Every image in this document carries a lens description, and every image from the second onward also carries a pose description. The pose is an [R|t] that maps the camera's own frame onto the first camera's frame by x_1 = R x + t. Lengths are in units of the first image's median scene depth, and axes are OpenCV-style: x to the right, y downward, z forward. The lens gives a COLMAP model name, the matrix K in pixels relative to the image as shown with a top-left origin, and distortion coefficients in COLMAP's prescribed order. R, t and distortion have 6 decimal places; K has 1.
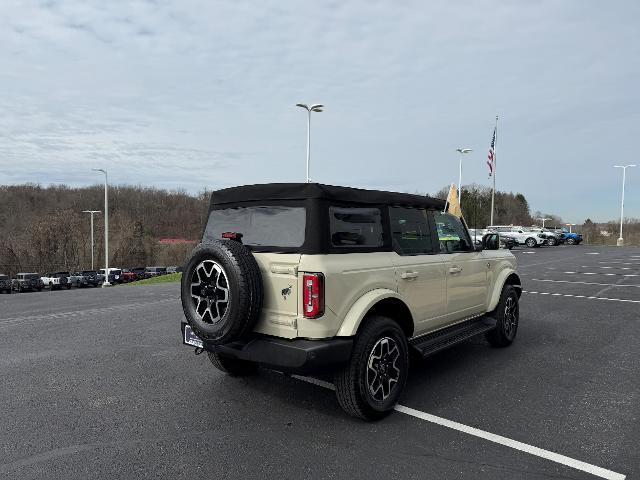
lens RADIAL K [[455.7, 0, 320.0], [0, 455.7, 240.0], [0, 0, 1]] dist [0.000977, -0.001589]
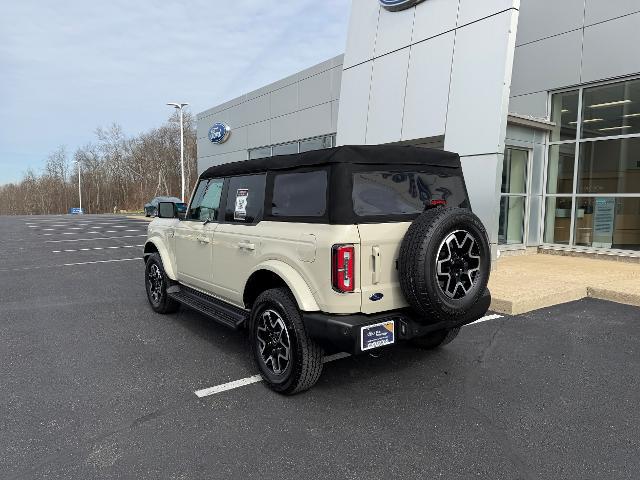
lens RADIAL K [[470.6, 0, 320.0], [0, 470.6, 240.0], [0, 0, 1]] dist [0.002617, -0.000791]
pose [[0.232325, -0.087147, 0.968726, -1.144909], [0.025110, 0.996183, 0.083595, -0.020143], [-0.972314, 0.004904, 0.233627, 0.983422]]
